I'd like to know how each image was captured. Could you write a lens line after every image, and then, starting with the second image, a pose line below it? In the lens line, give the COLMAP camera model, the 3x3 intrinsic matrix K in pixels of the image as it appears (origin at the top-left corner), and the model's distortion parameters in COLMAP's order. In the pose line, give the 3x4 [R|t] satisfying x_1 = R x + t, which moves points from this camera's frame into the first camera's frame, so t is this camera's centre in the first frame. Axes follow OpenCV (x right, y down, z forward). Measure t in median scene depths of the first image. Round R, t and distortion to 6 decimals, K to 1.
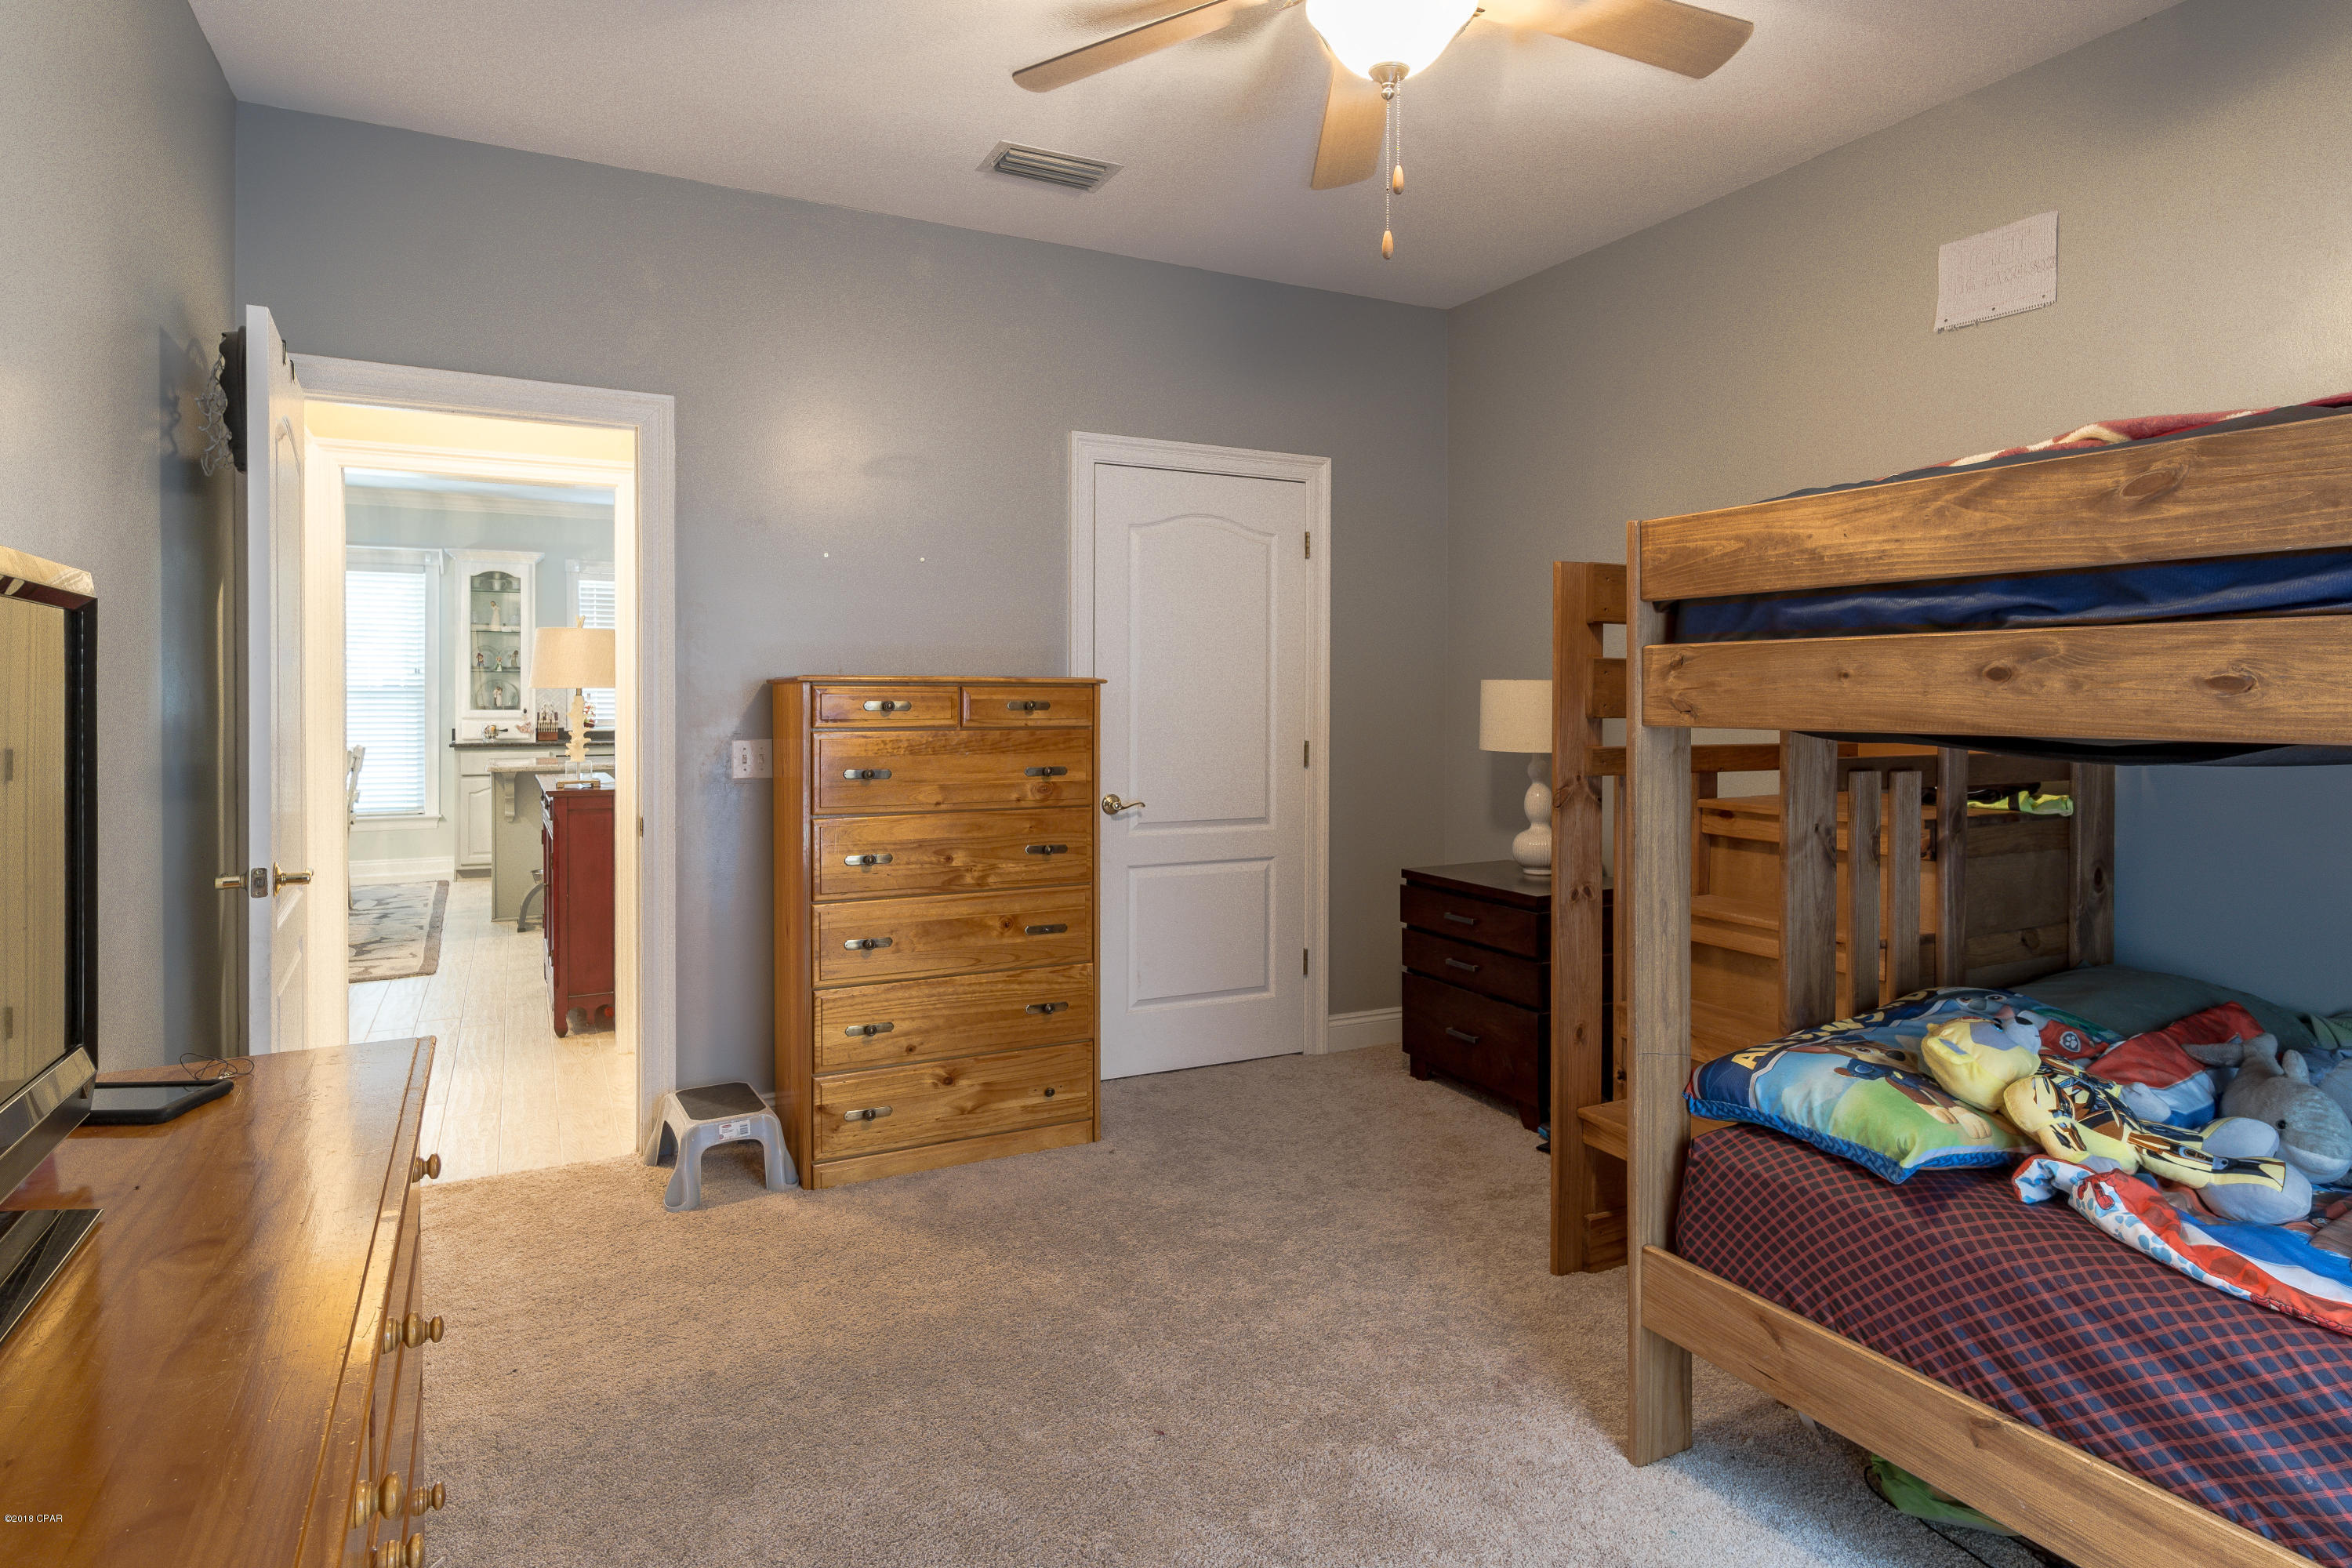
lens RADIAL K [[1299.8, 0, 1160.6], [0, 1299.8, 704.0], [0, 0, 1]] dist [0.008469, 0.002438]
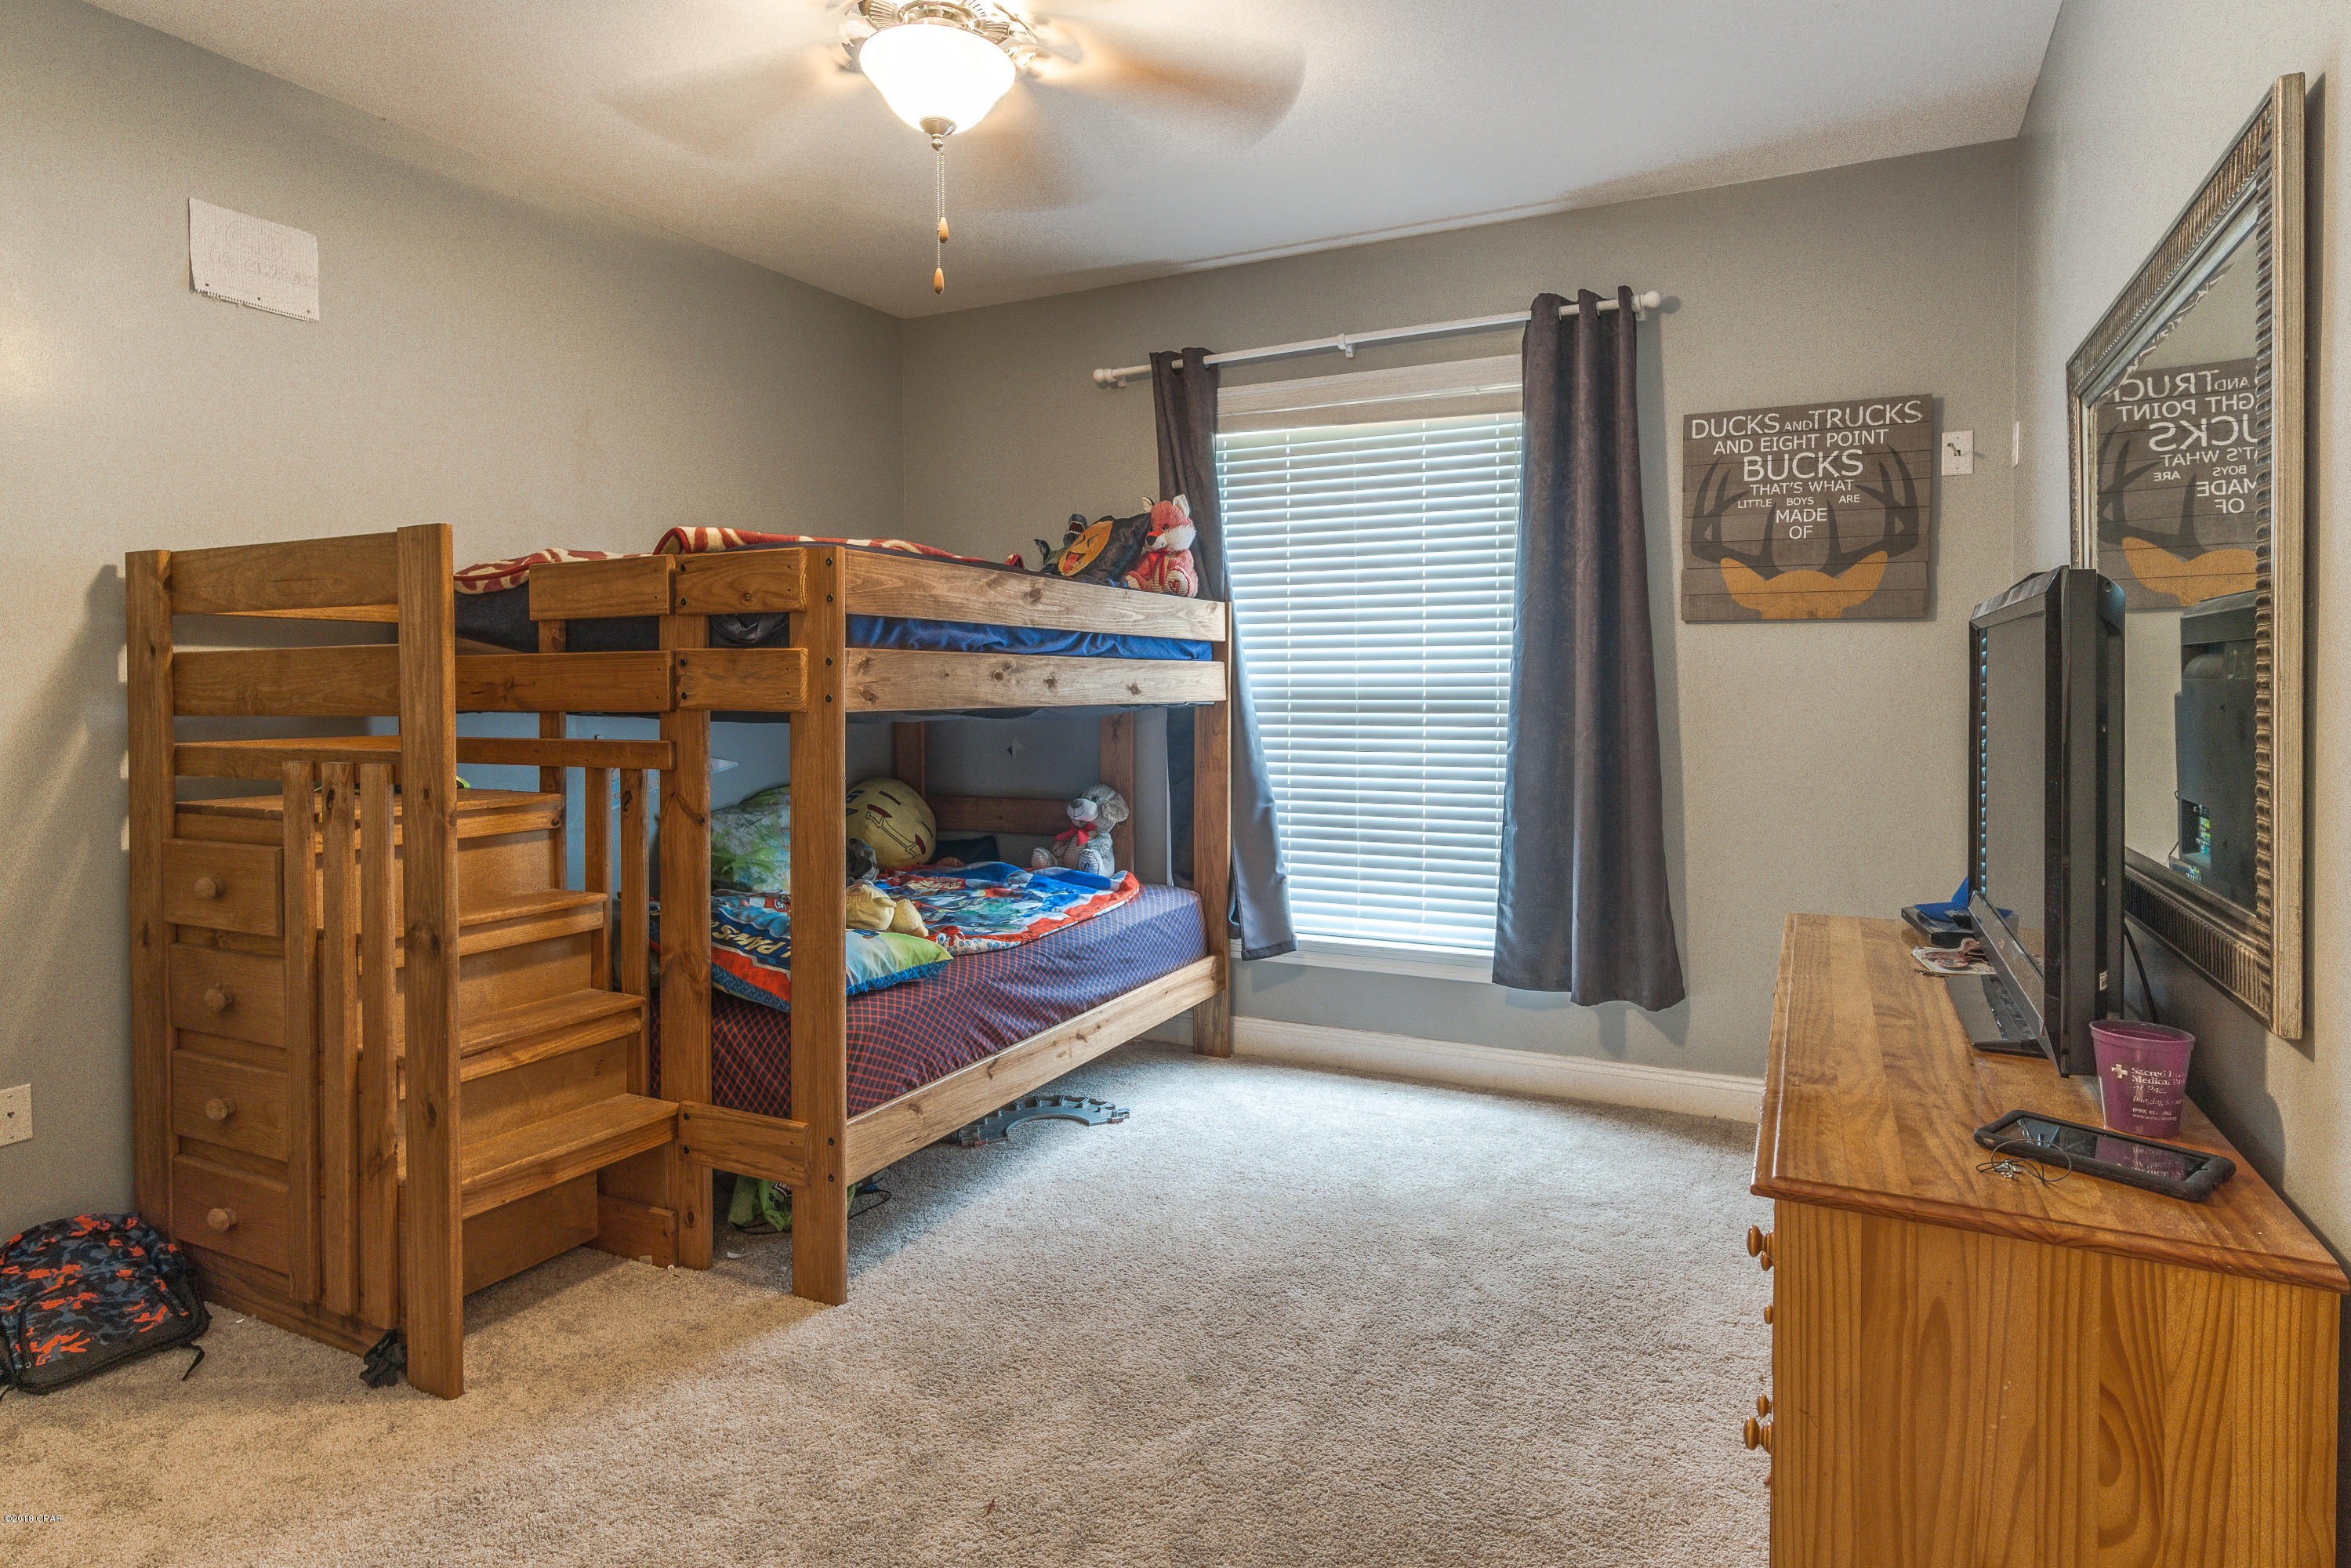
lens RADIAL K [[1299.3, 0, 1178.5], [0, 1299.3, 701.7], [0, 0, 1]] dist [0.008469, 0.002438]
pose [[-0.592408, -0.008192, 0.805597, -1.006028], [0.007867, 0.999842, 0.015953, -0.012337], [-0.805600, 0.015788, -0.592250, 1.789238]]
